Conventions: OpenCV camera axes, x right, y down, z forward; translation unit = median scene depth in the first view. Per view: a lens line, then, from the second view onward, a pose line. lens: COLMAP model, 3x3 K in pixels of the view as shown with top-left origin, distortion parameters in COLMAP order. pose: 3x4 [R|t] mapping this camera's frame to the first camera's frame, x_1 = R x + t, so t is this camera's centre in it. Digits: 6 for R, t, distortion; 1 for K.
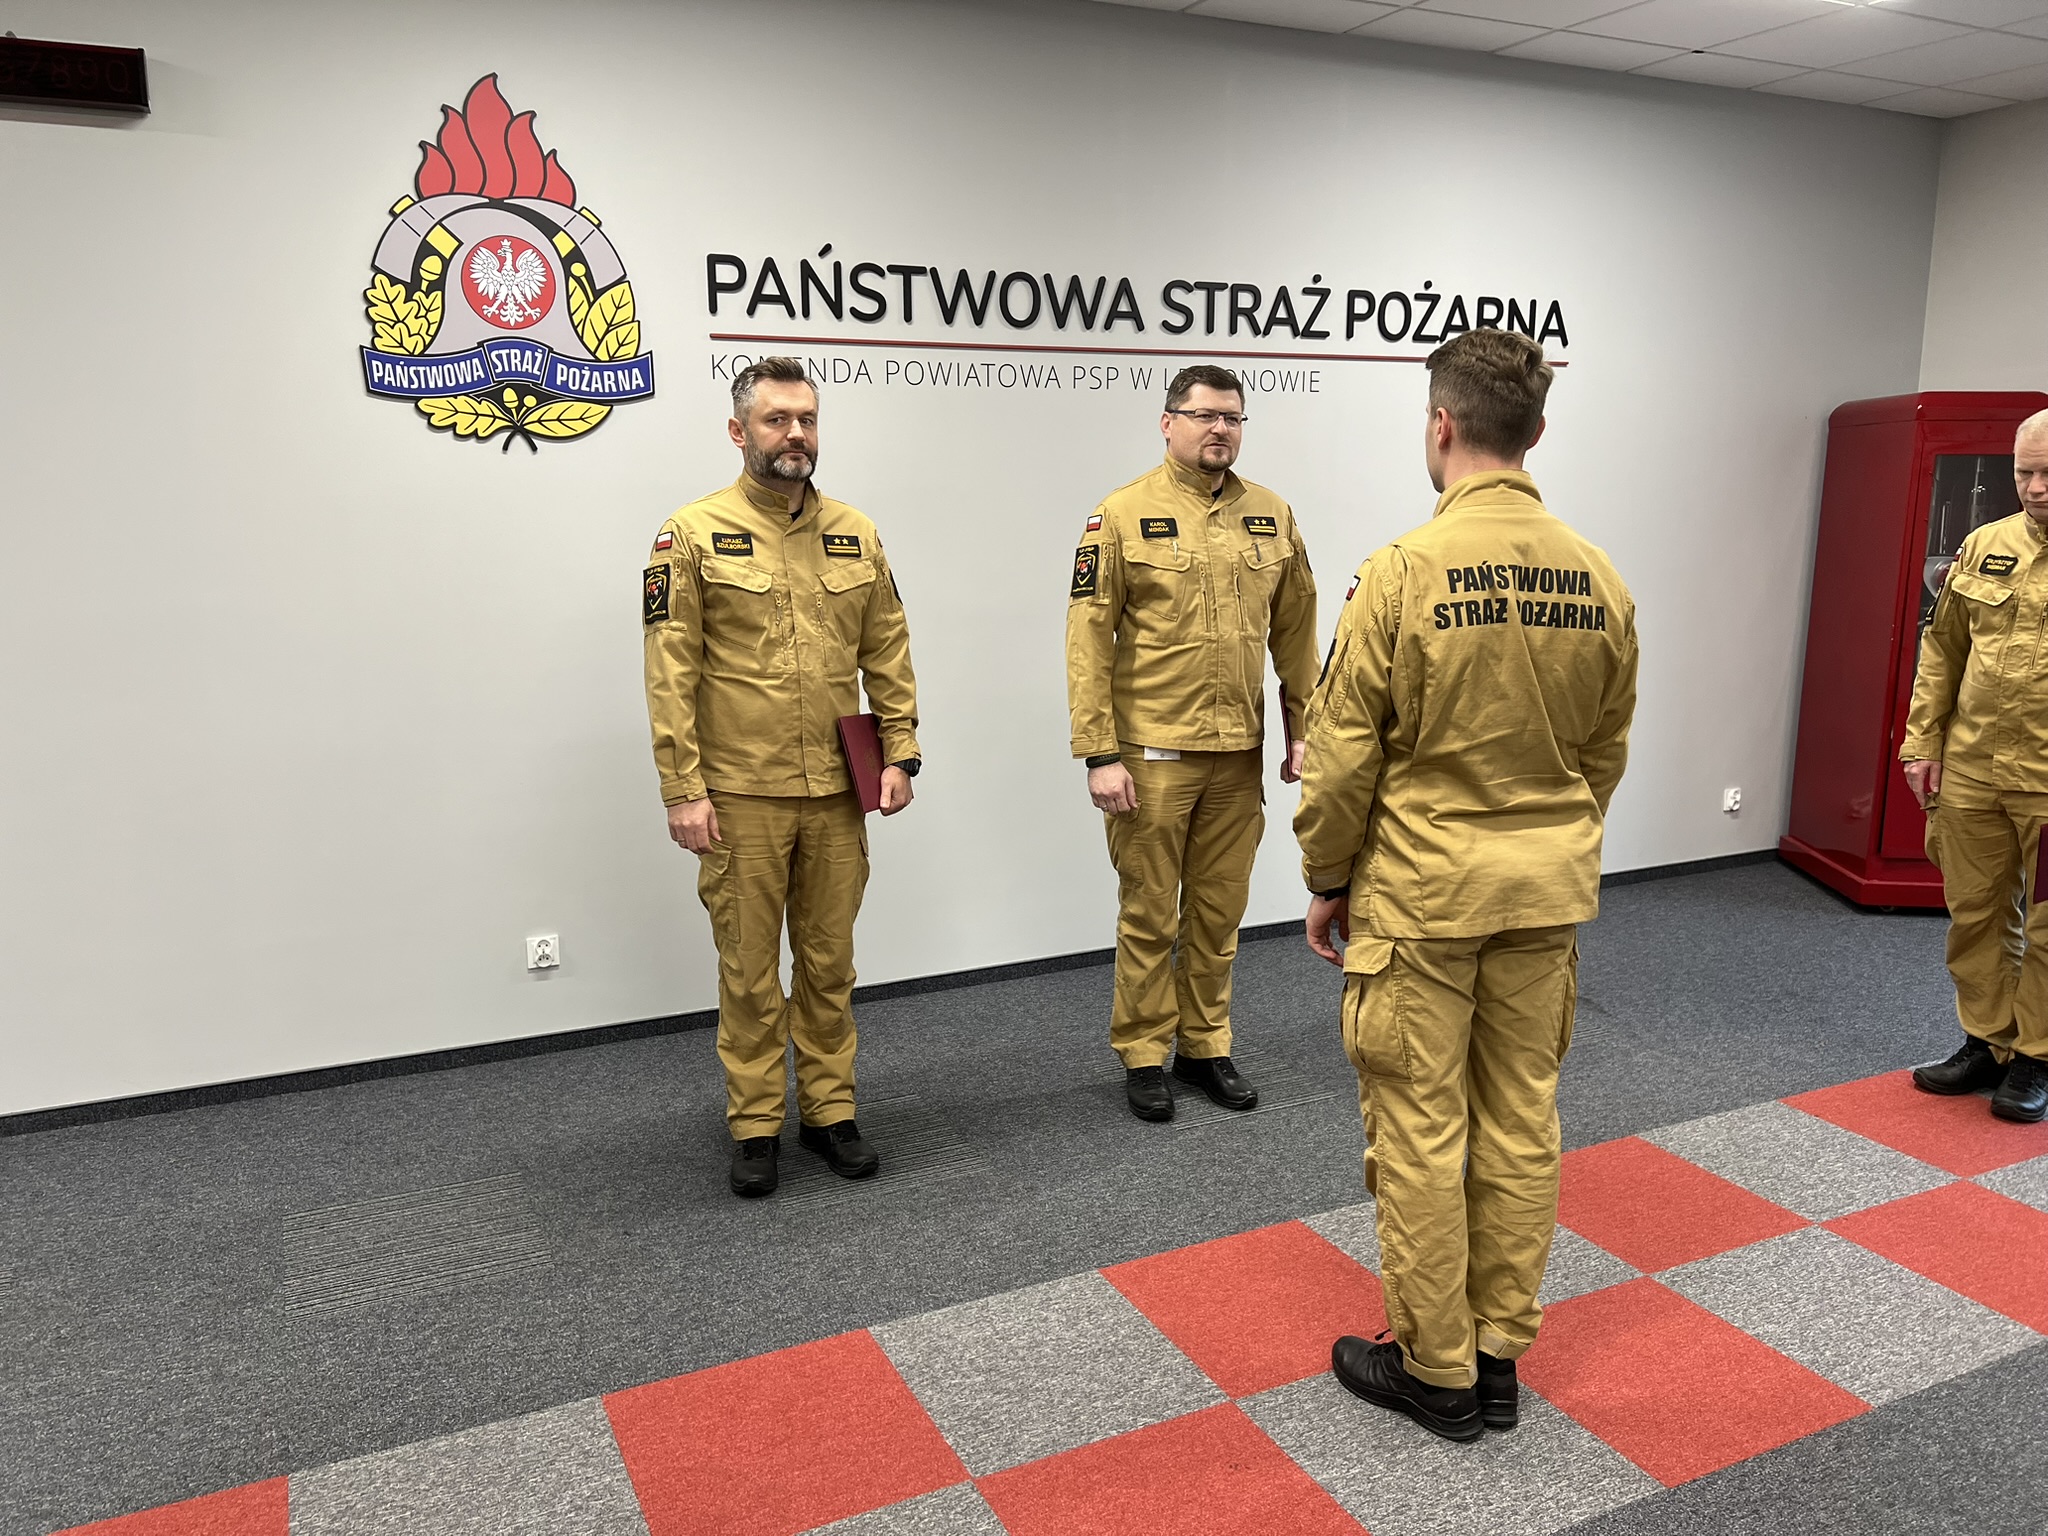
lens RADIAL K [[1548.1, 0, 1018.4], [0, 1548.1, 751.7], [0, 0, 1]] dist [0.055067, -0.060927]
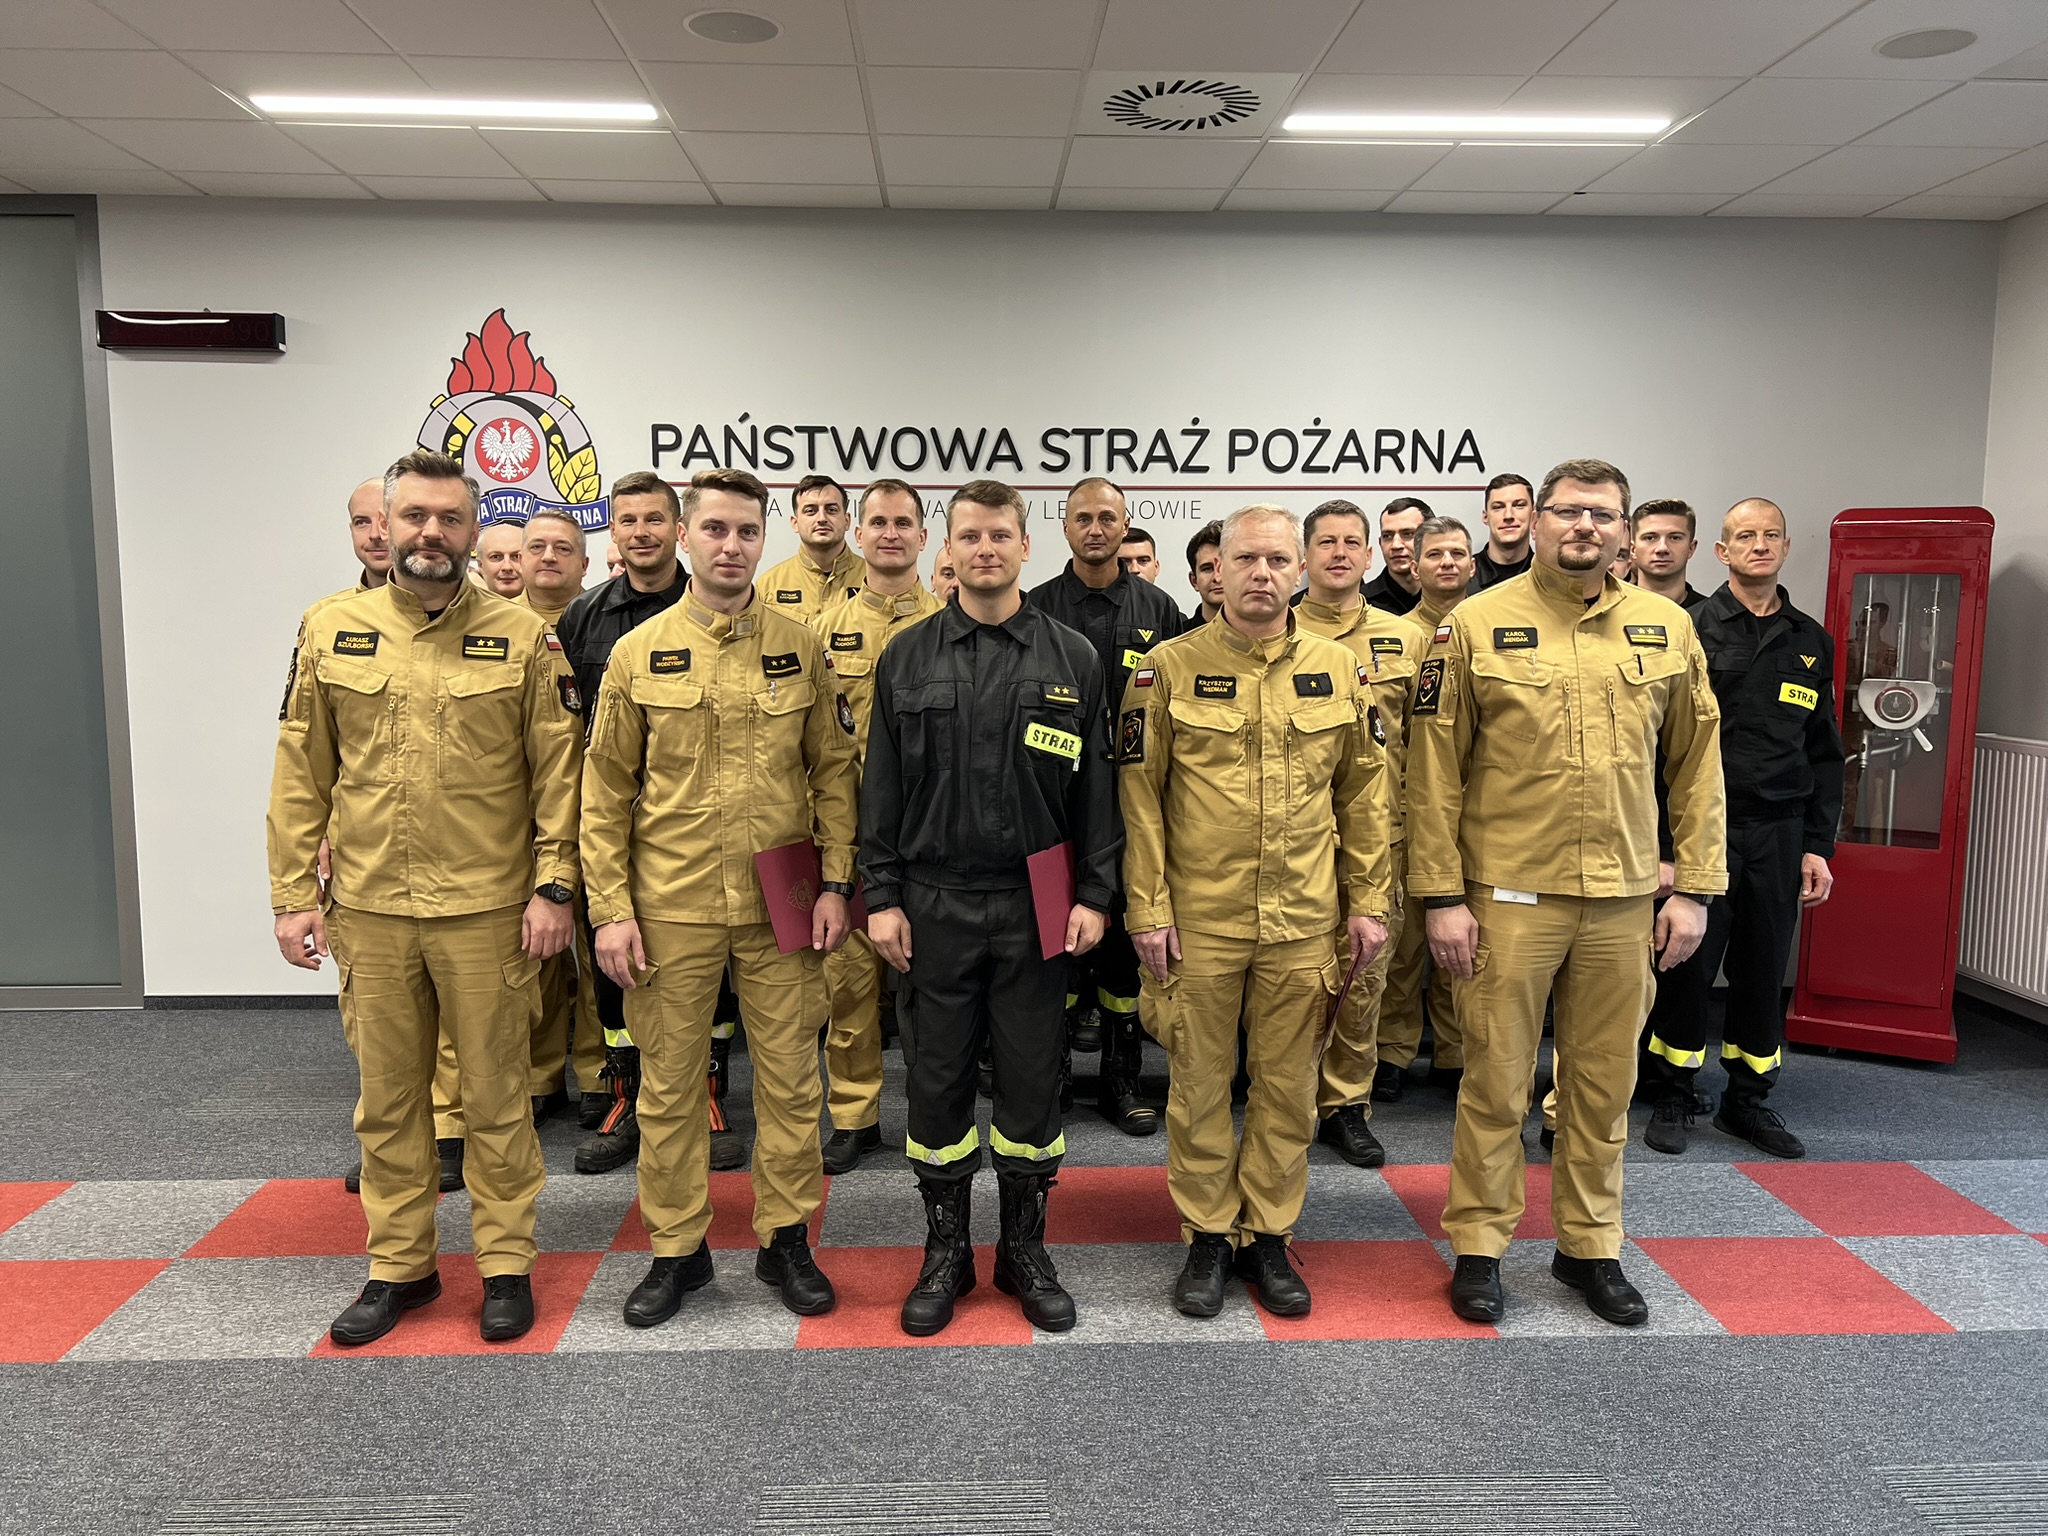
lens RADIAL K [[1510.6, 0, 1024.0], [0, 1510.6, 768.0], [0, 0, 1]] dist [0.113808, -0.202875]
pose [[0.918591, 0.050258, -0.392000, 0.615911], [-0.076506, 0.995732, -0.051620, 0.021357], [0.387733, 0.077408, 0.918516, -0.067946]]
